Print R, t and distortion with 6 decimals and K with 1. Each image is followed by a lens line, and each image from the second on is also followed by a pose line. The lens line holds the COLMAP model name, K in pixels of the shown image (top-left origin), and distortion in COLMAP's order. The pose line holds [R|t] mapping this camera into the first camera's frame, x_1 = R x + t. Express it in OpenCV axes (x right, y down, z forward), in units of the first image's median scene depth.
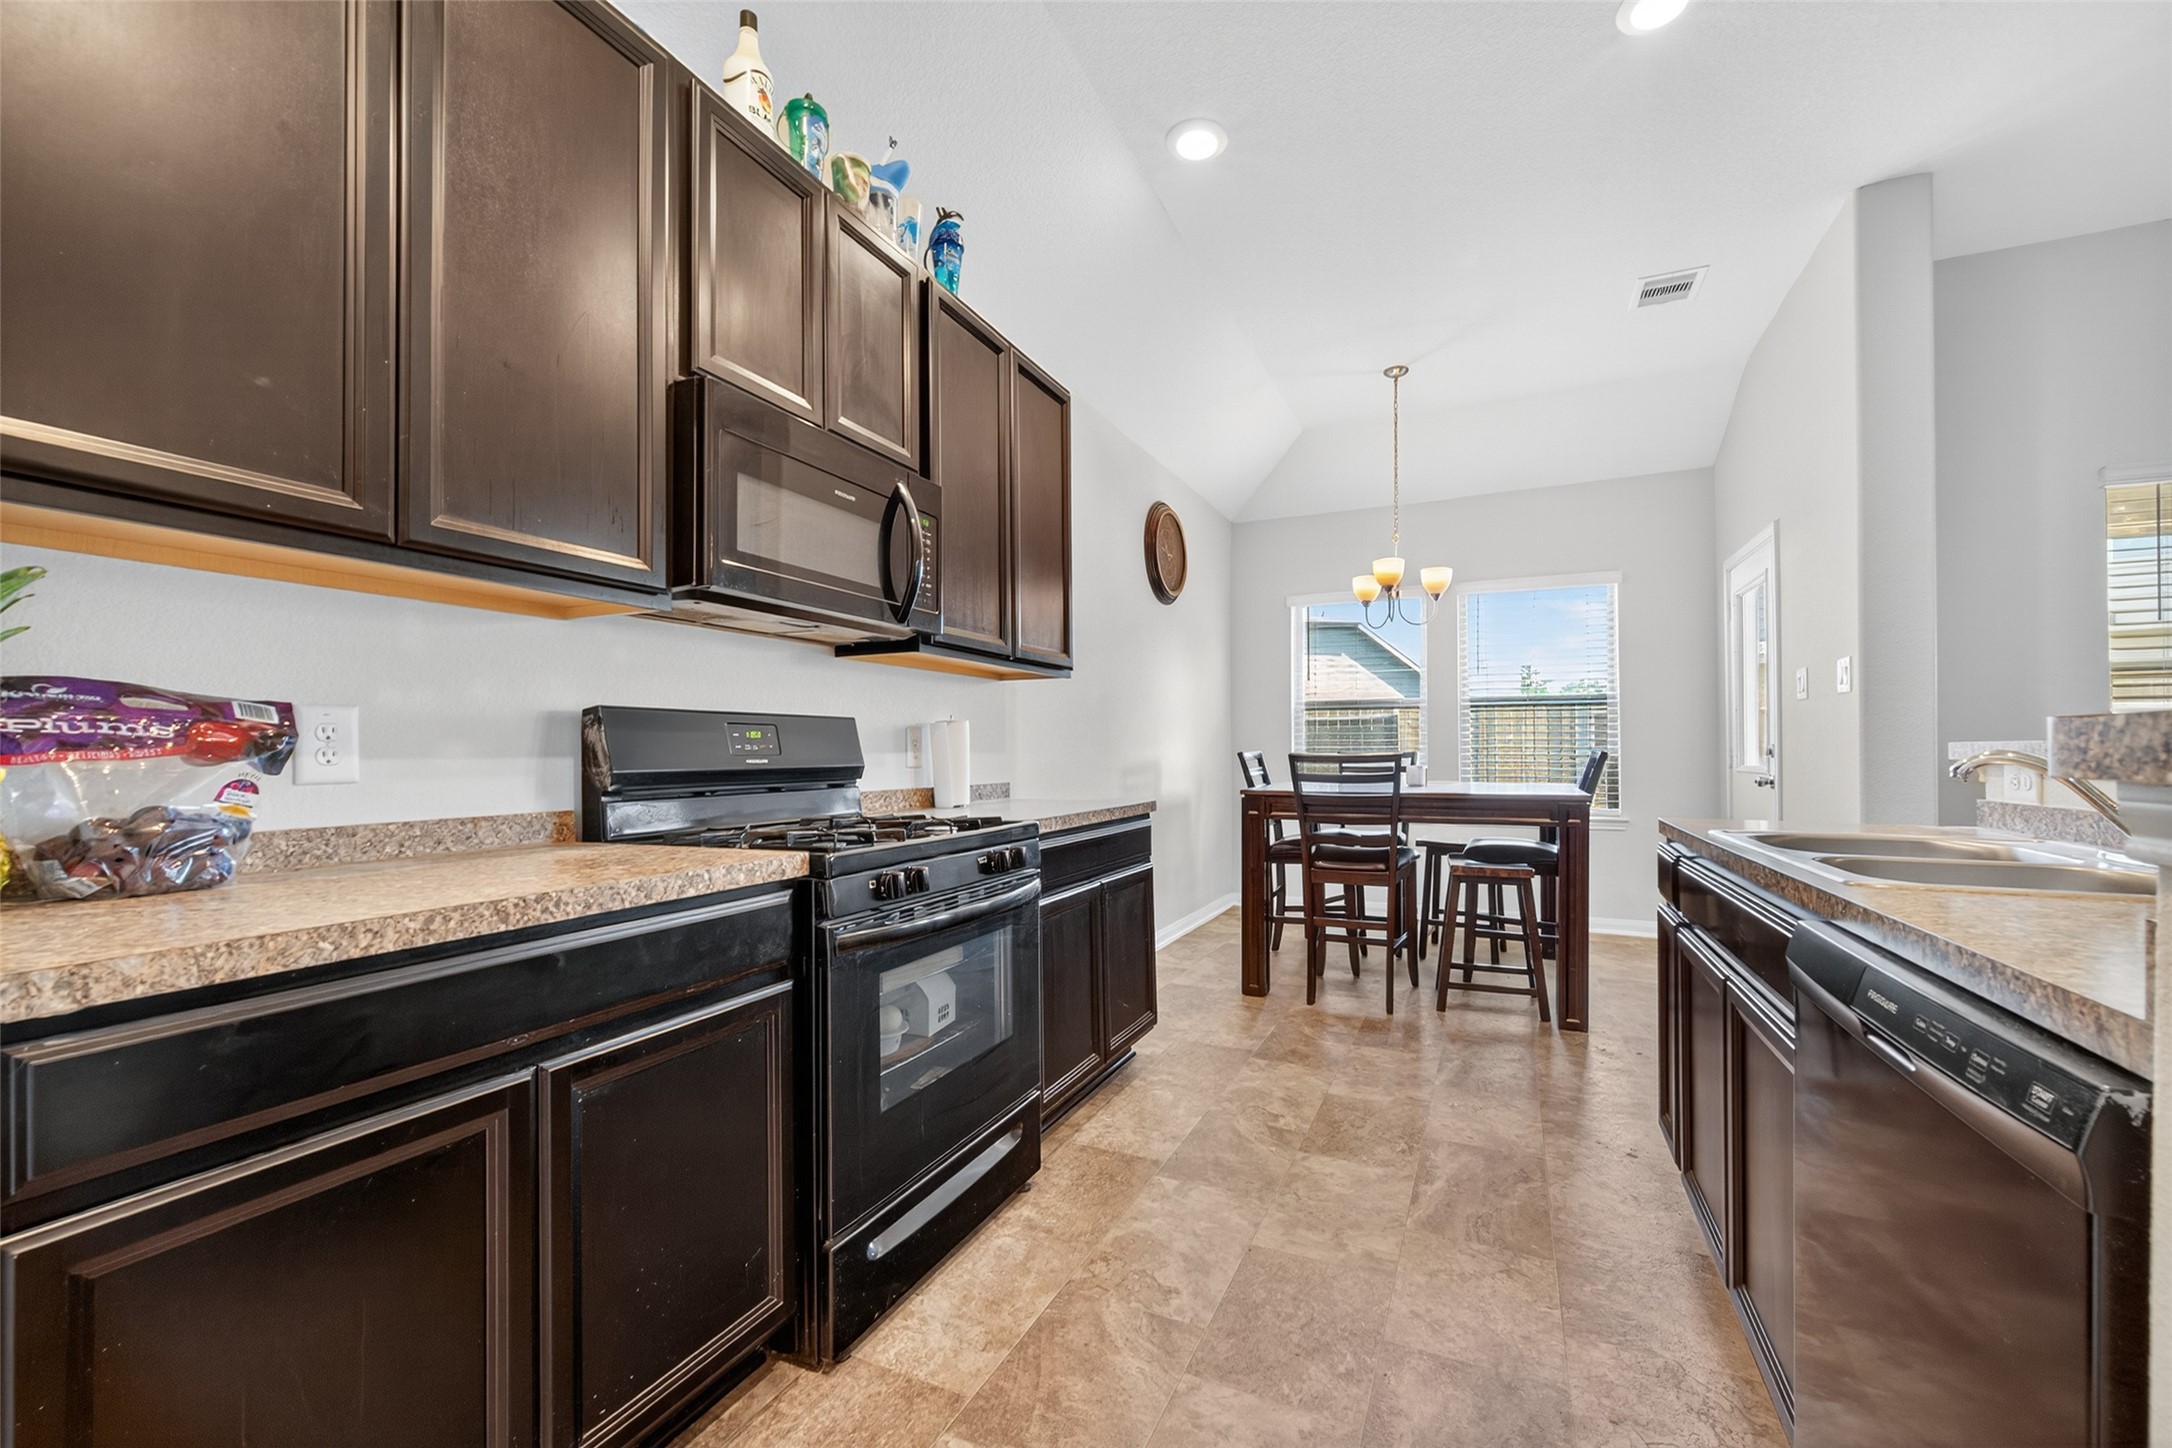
lens RADIAL K [[861.5, 0, 1109.0], [0, 861.5, 745.2], [0, 0, 1]] dist [0.001655, -0.000367]
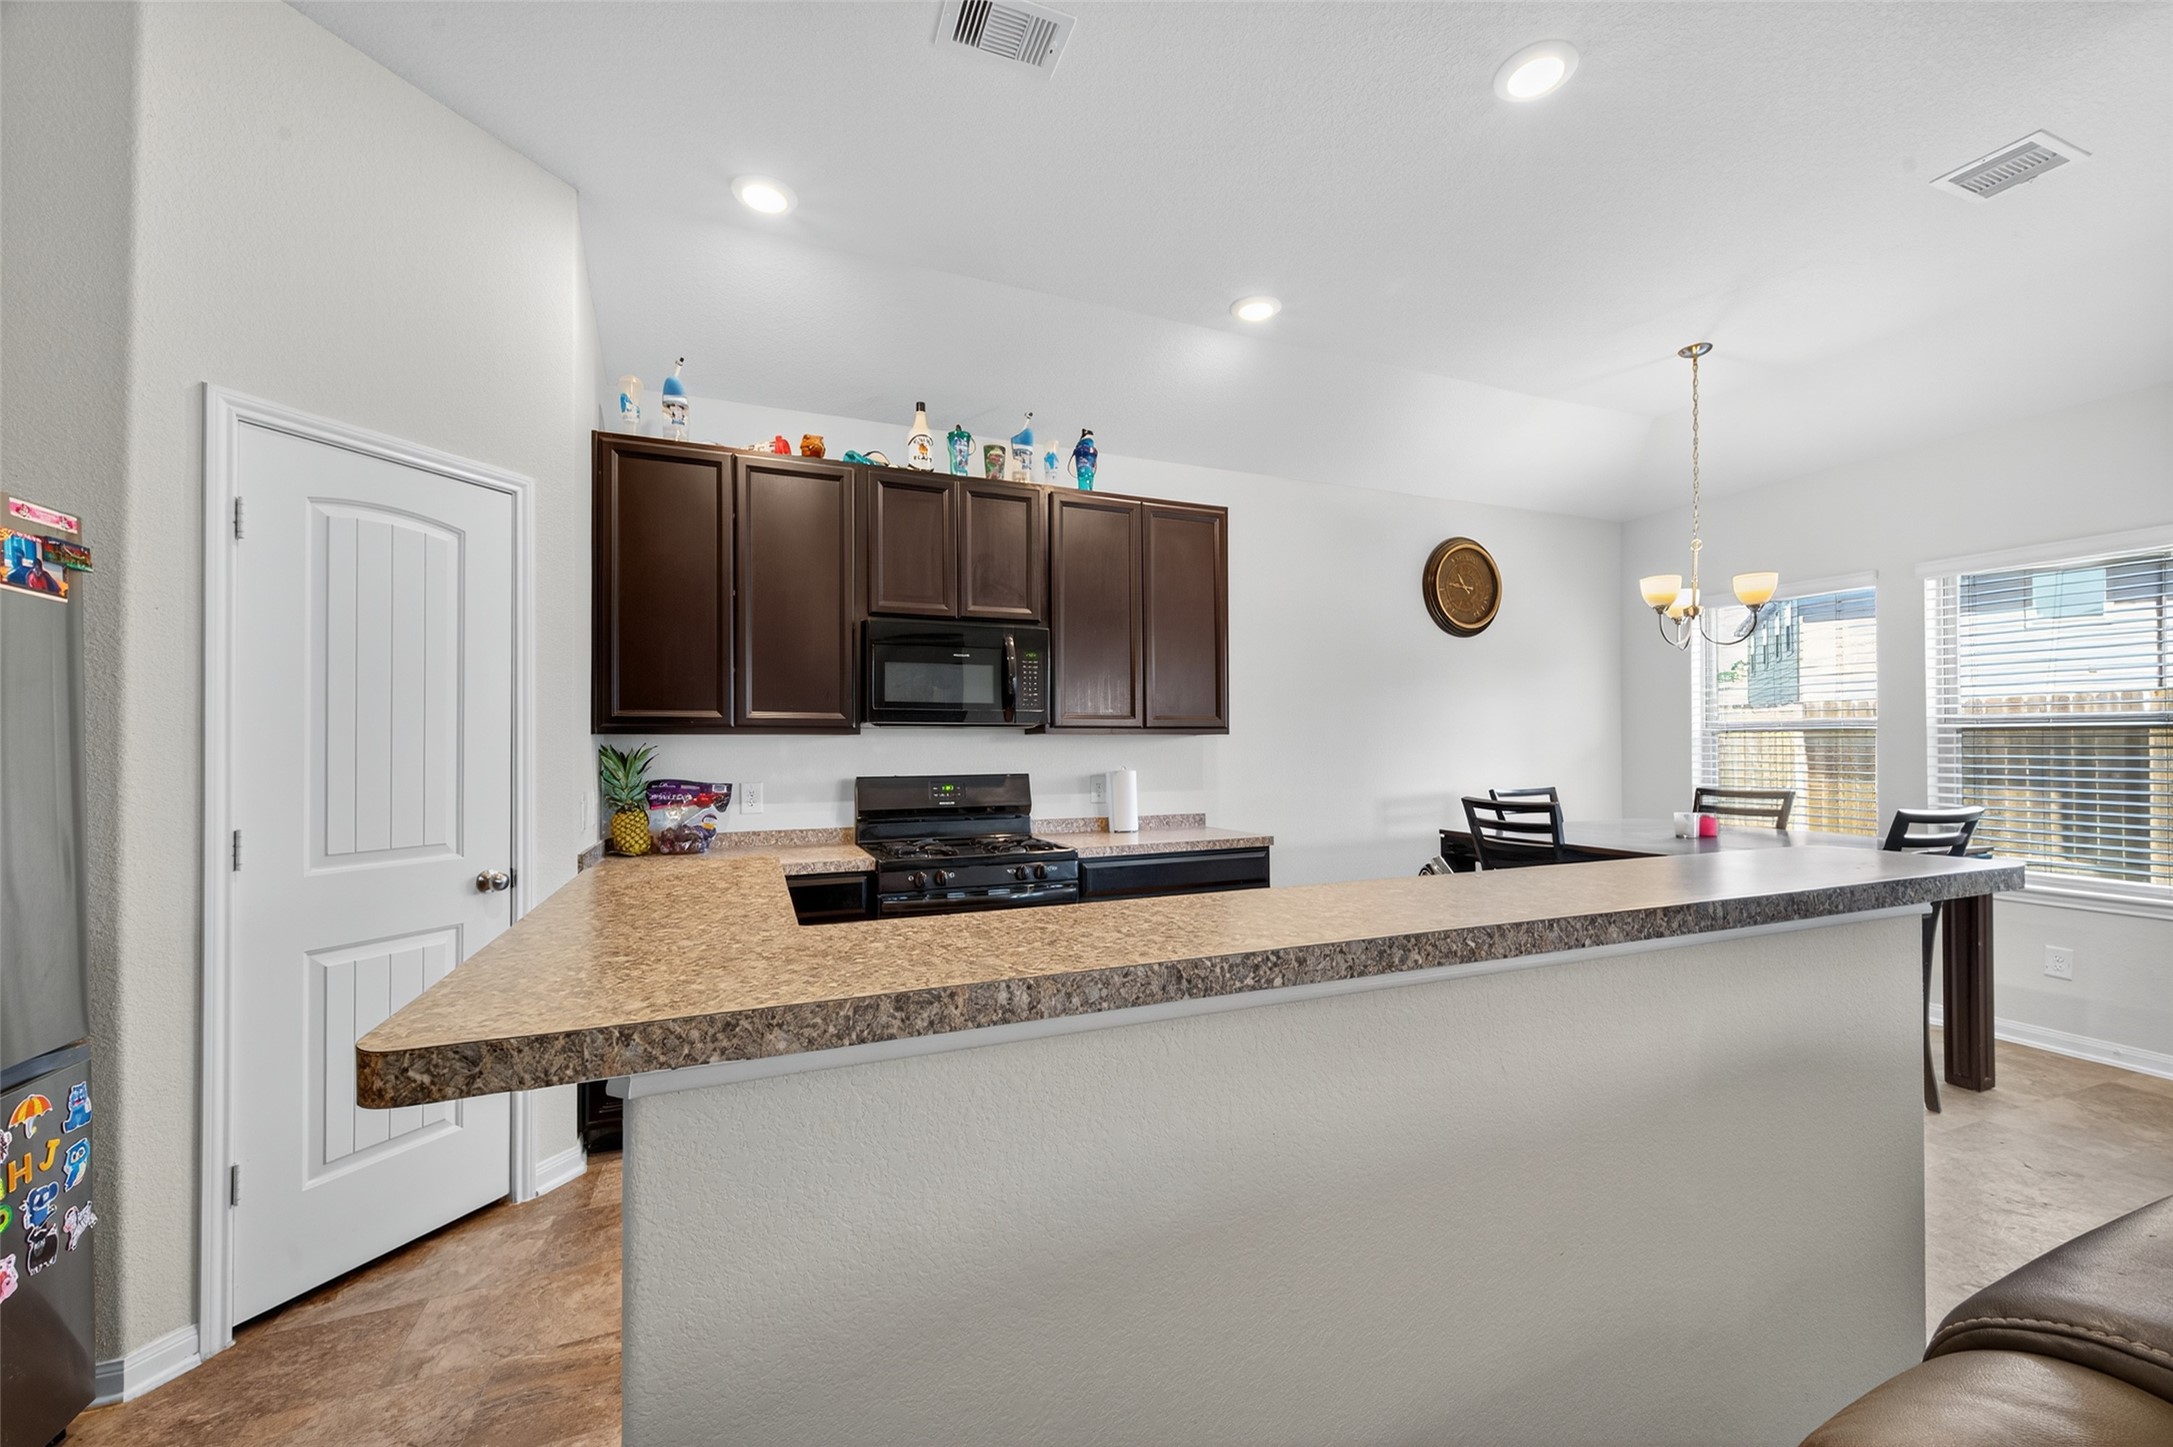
lens RADIAL K [[837.0, 0, 1080.4], [0, 837.0, 741.2], [0, 0, 1]] dist [0.001016, -0.000196]
pose [[0.723222, -0.007412, -0.690576, 1.163812], [0.009553, 0.999954, -0.000727, -0.124059], [0.690550, -0.006071, 0.723259, -0.073793]]
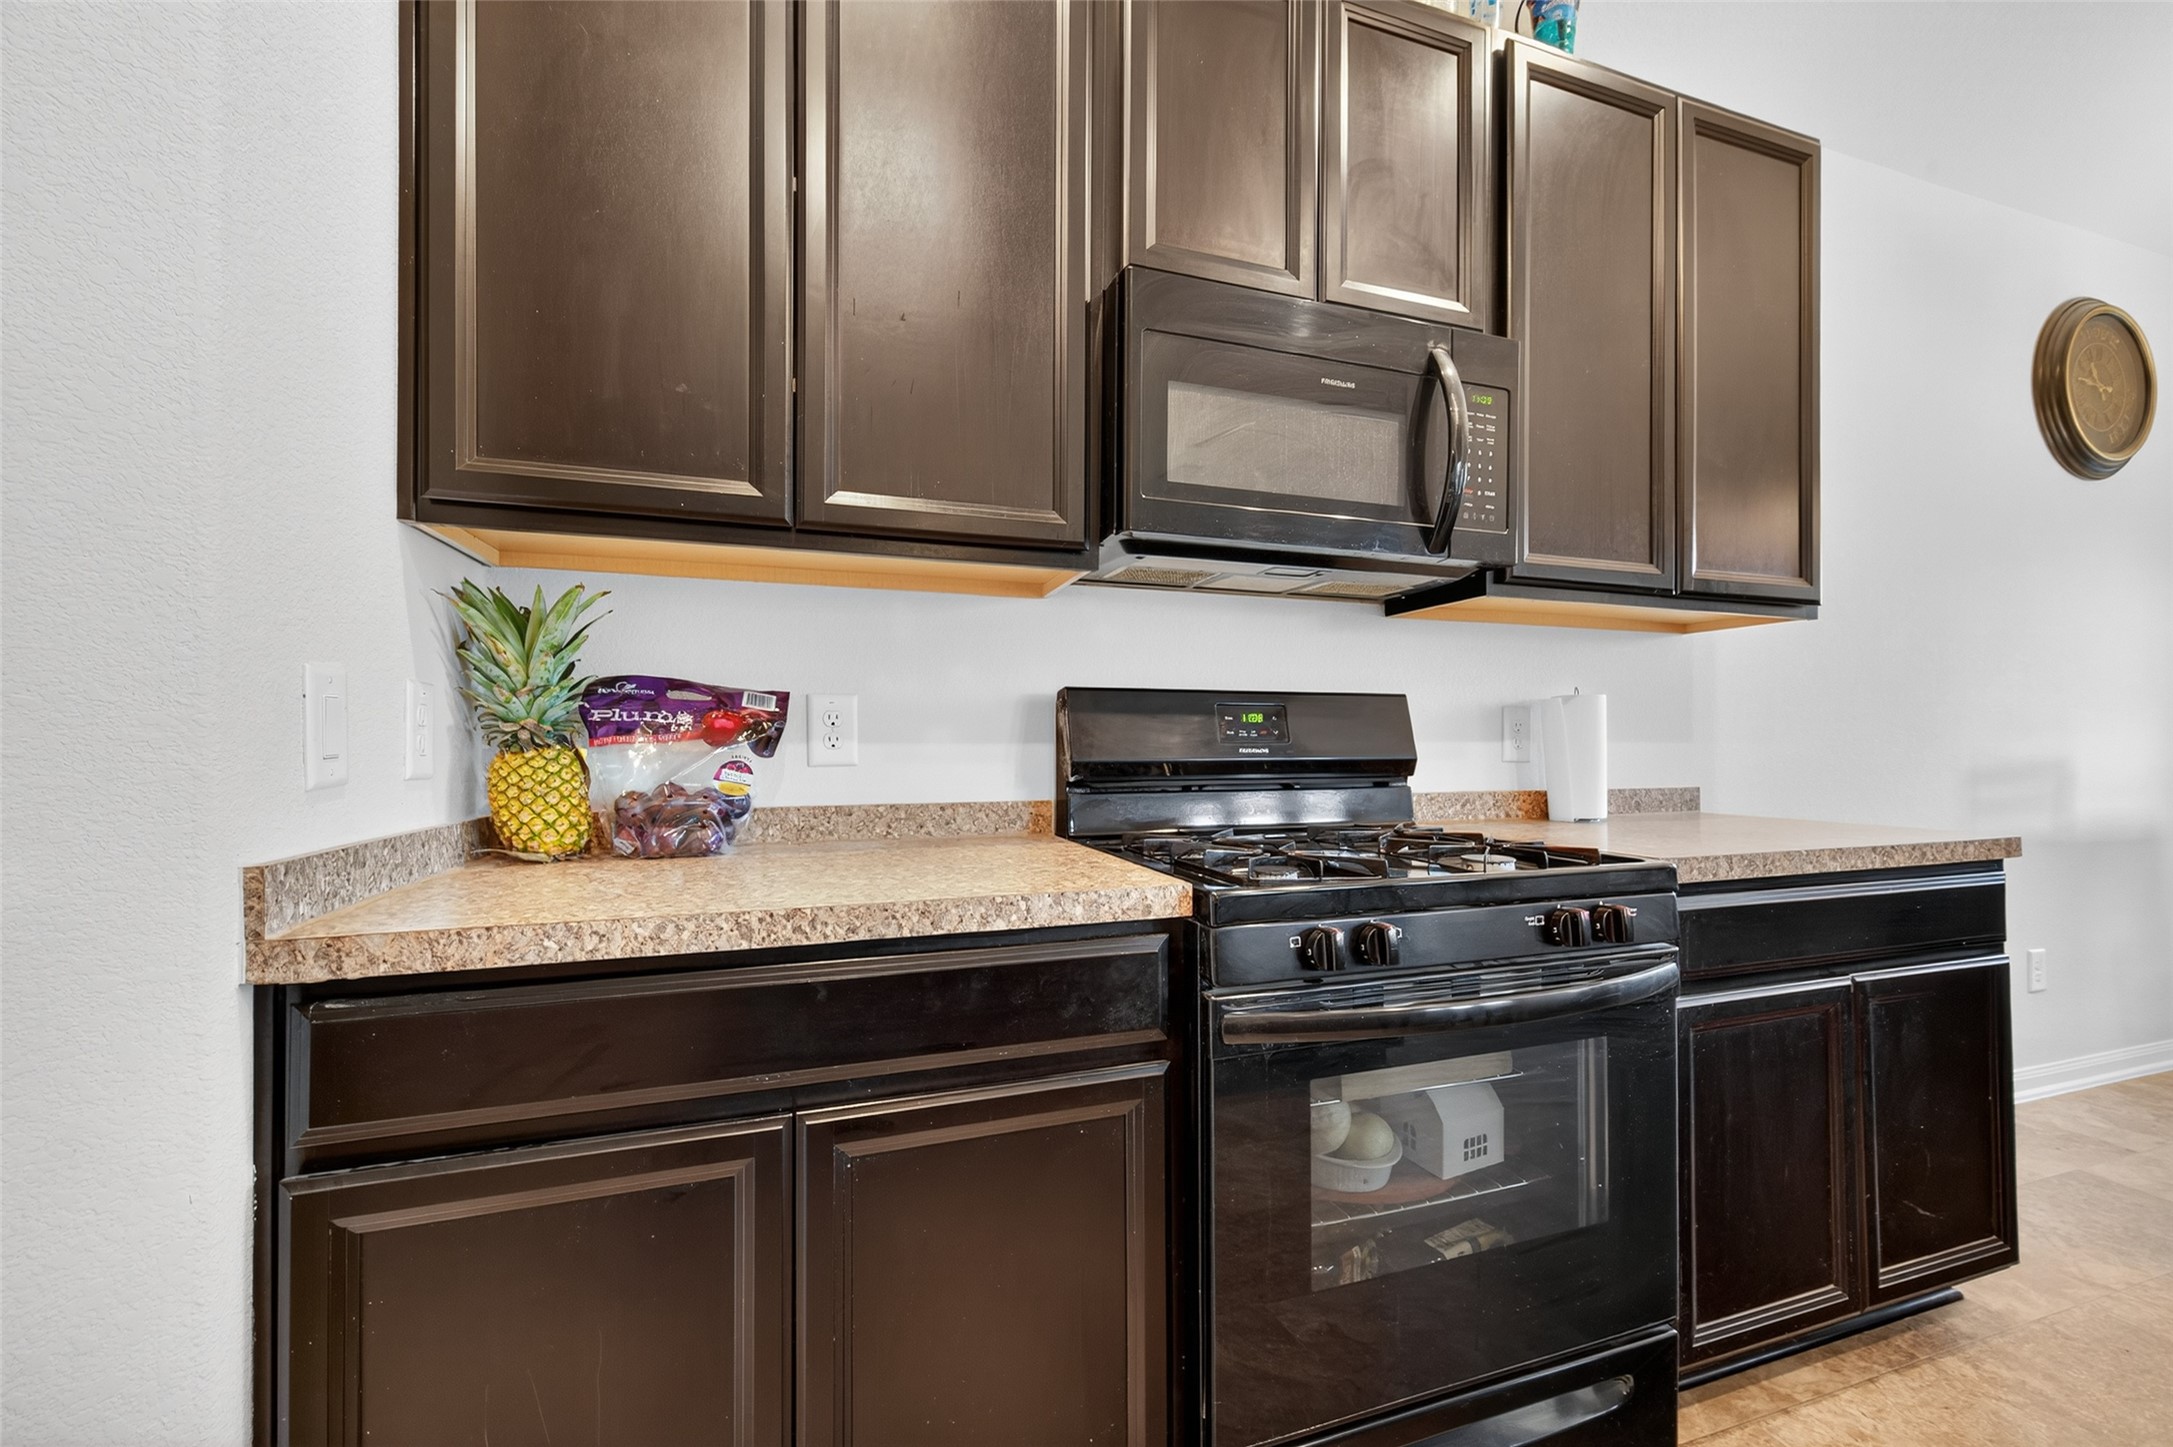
lens RADIAL K [[855.1, 0, 1093.4], [0, 855.1, 740.7], [0, 0, 1]] dist [0.004914, -0.000300]
pose [[0.683643, 0.007814, -0.729775, 0.086480], [0.000057, 0.999942, 0.010760, 0.000779], [0.729817, -0.007398, 0.683603, 0.402128]]
